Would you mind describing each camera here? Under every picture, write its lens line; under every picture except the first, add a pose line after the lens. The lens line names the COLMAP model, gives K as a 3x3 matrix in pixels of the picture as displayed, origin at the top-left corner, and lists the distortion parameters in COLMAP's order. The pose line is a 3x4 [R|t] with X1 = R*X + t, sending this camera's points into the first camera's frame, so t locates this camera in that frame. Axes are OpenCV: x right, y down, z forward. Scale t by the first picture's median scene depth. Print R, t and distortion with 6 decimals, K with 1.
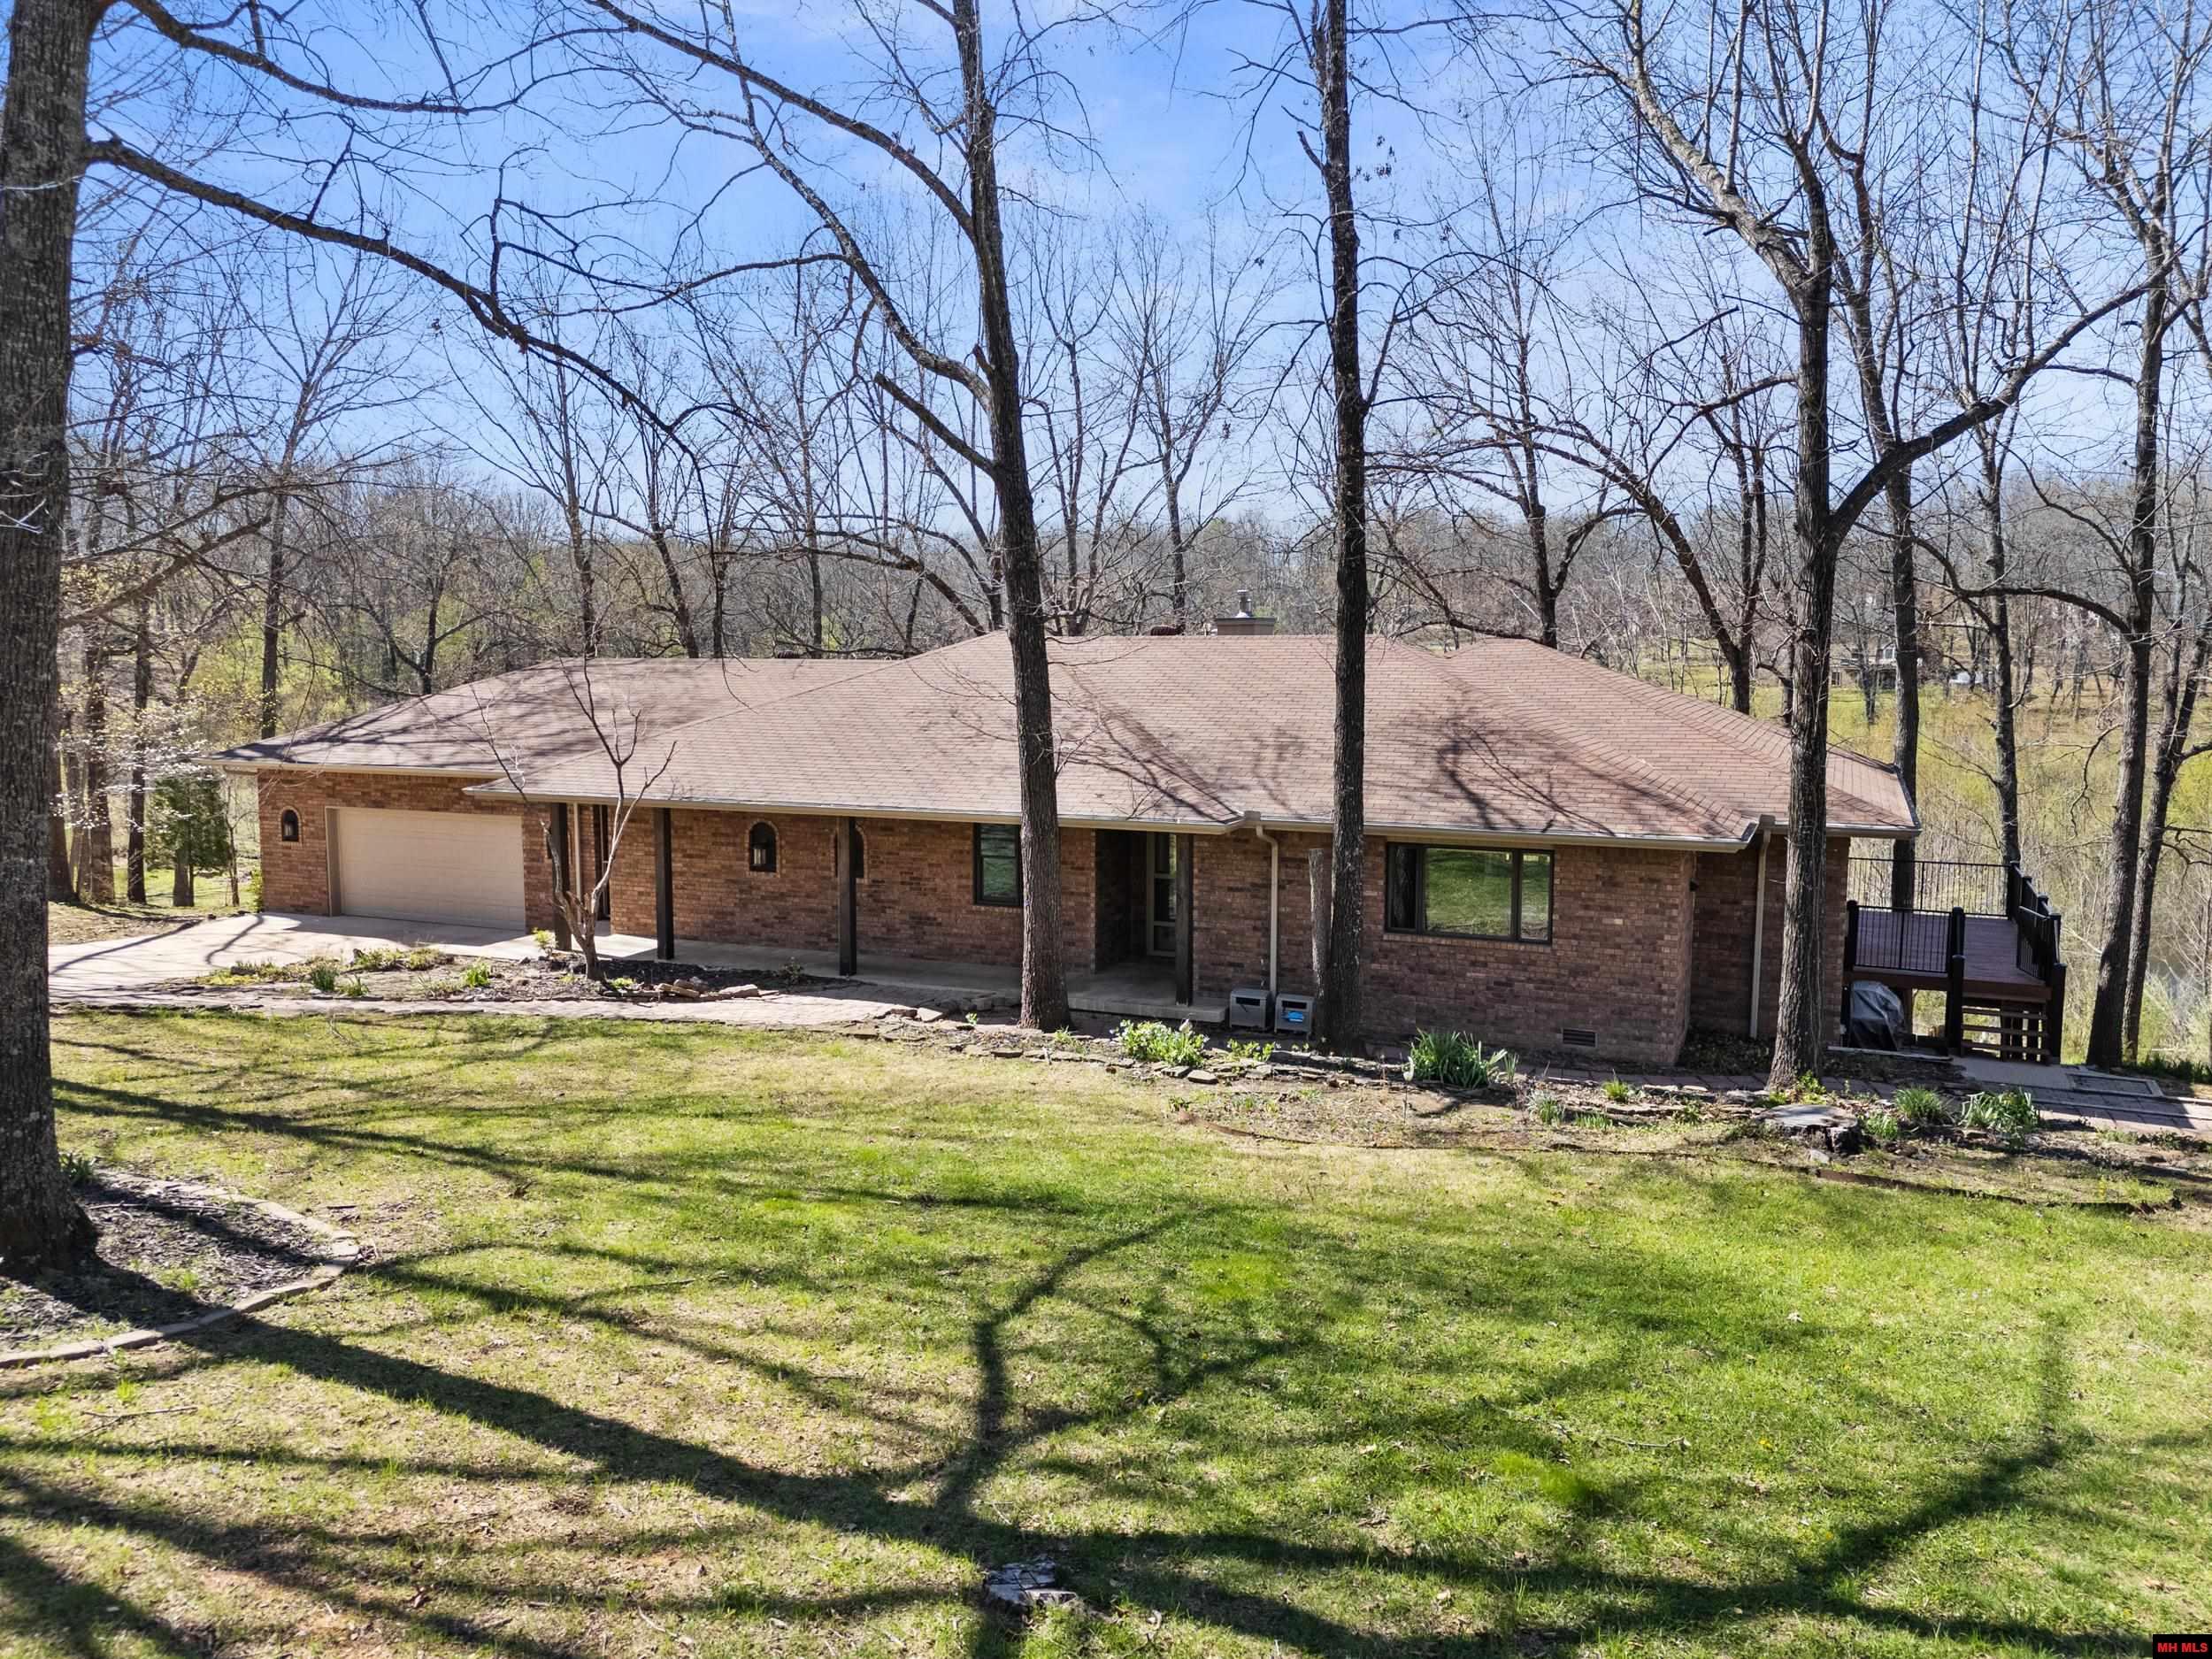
lens RADIAL K [[1538.0, 0, 1106.0], [0, 1538.0, 829.5], [0, 0, 1]] dist [0.075839, 0.000862]
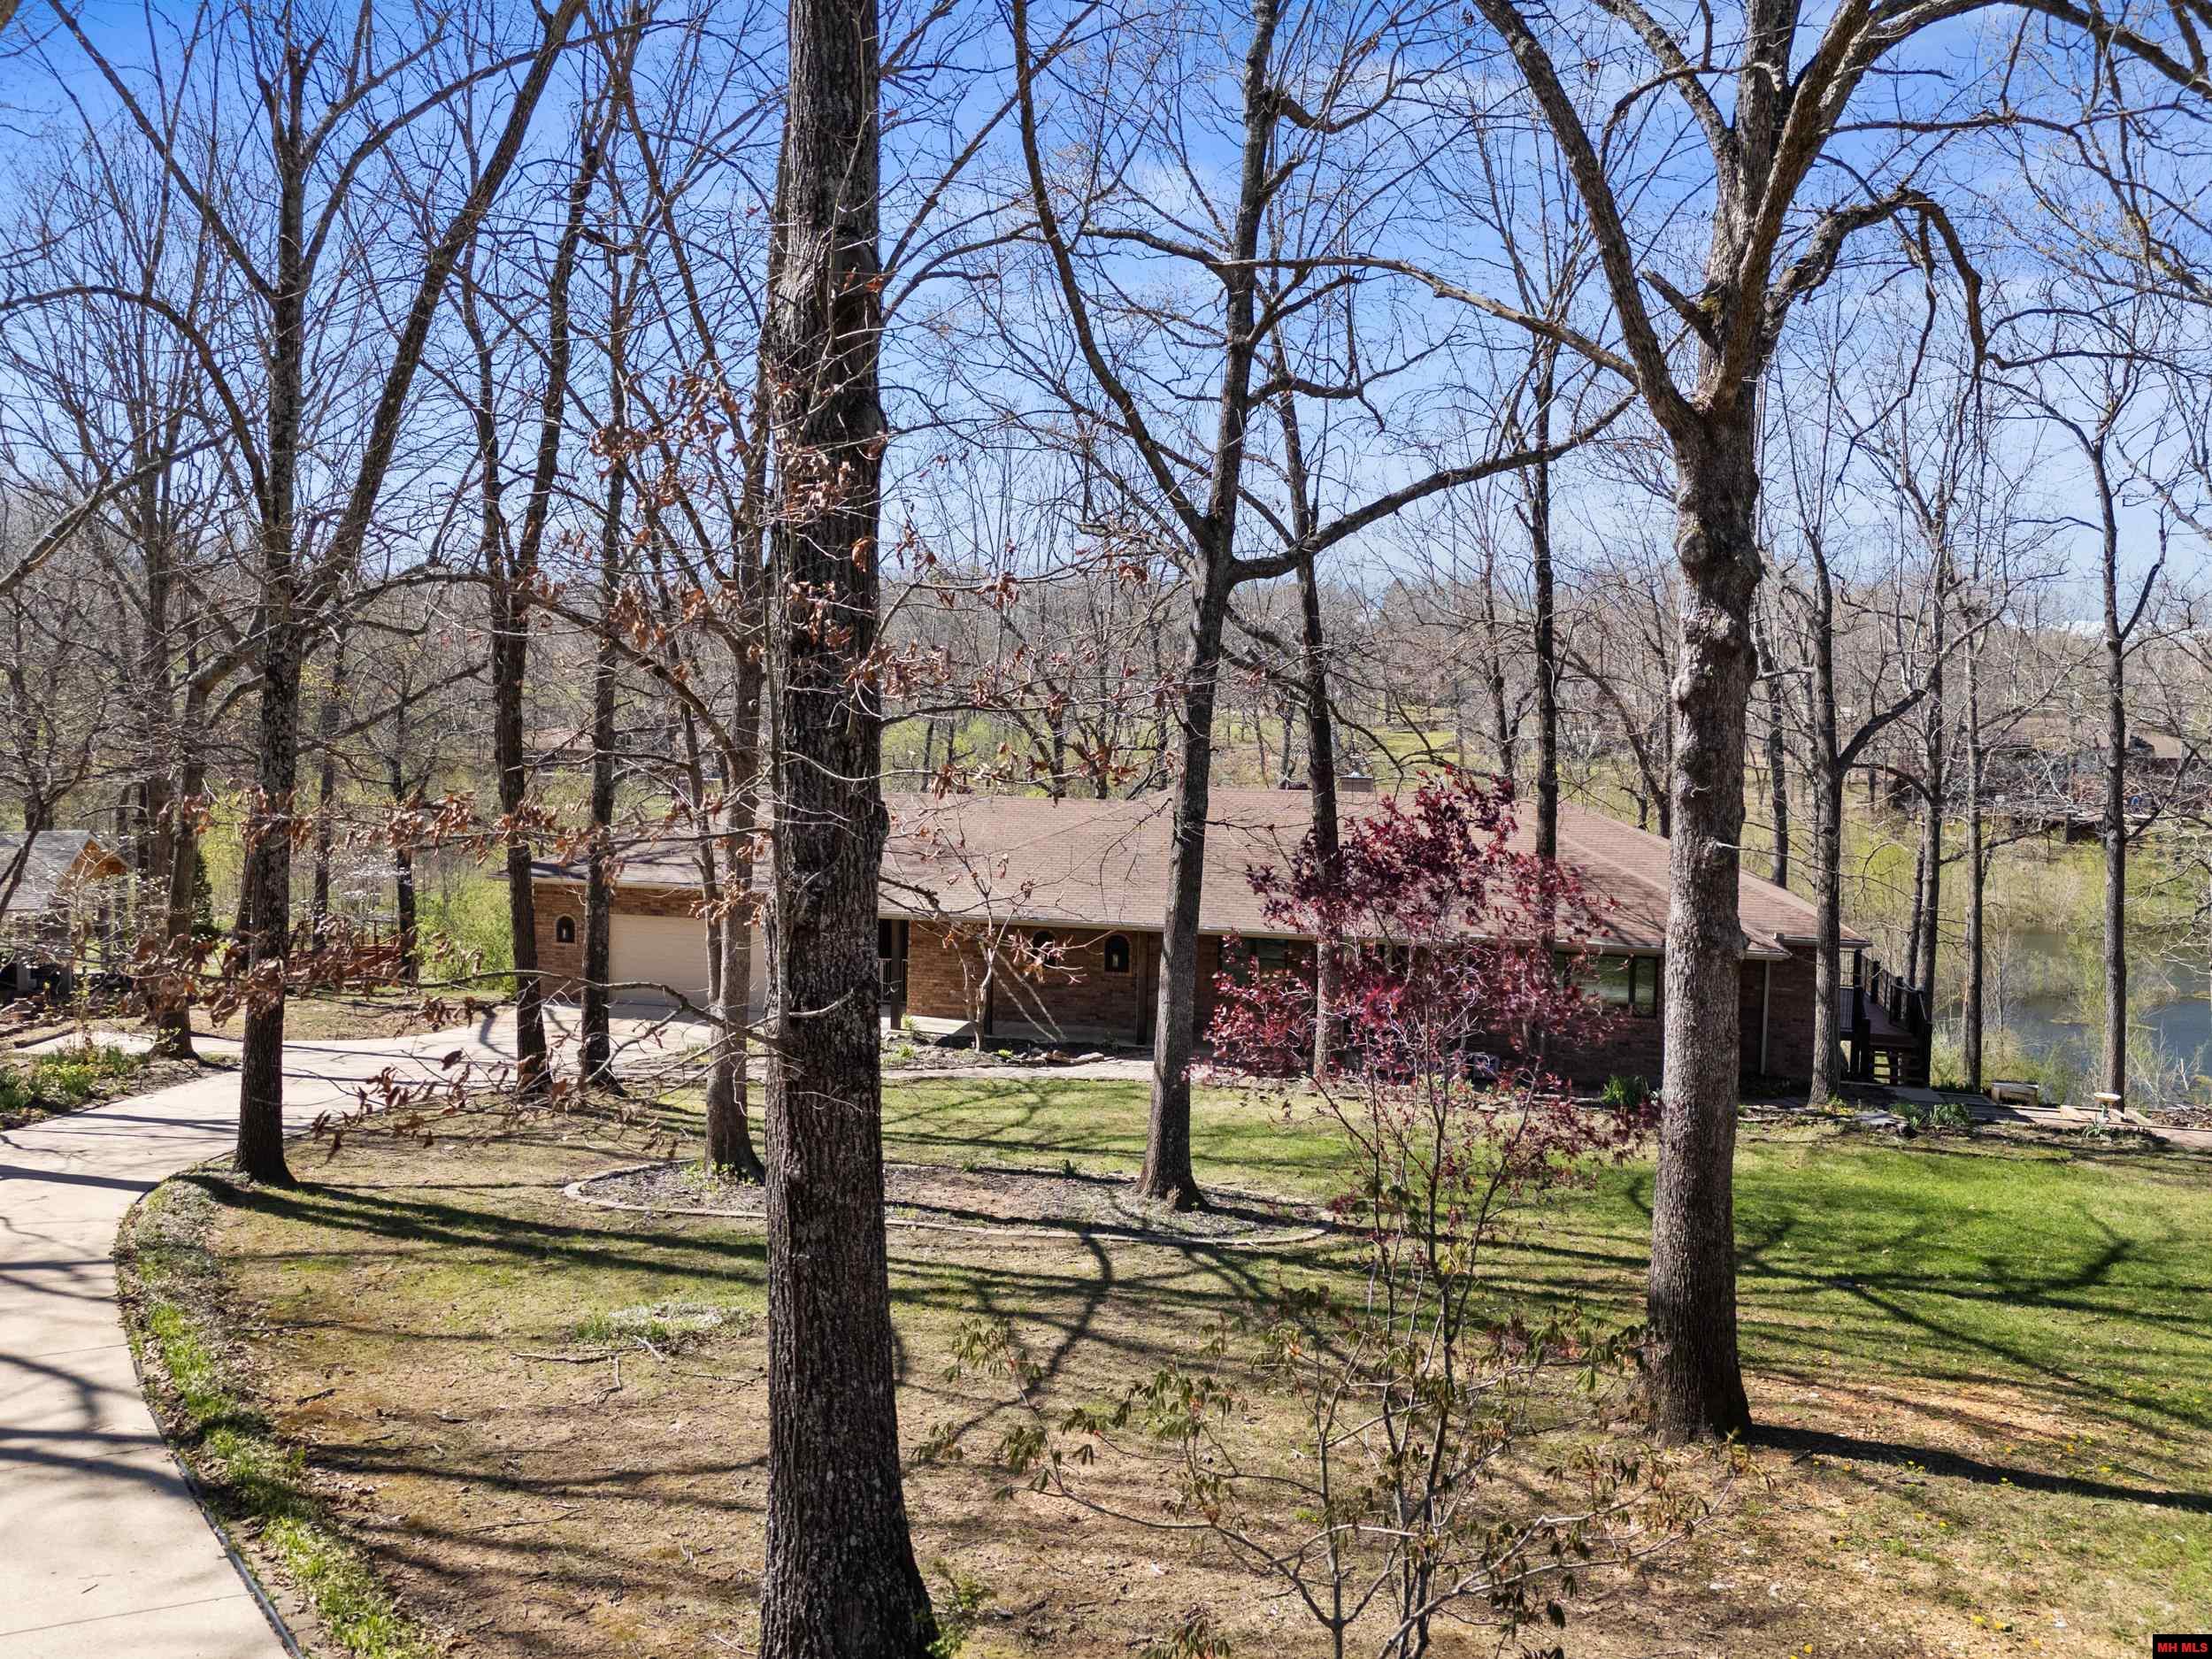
lens RADIAL K [[1538.0, 0, 1106.0], [0, 1538.0, 829.5], [0, 0, 1]] dist [0.075839, 0.000862]
pose [[0.983021, 0.003596, 0.183459, -0.492760], [0.002748, 0.999407, -0.034316, -0.056049], [-0.183474, 0.034237, 0.982428, -0.394061]]
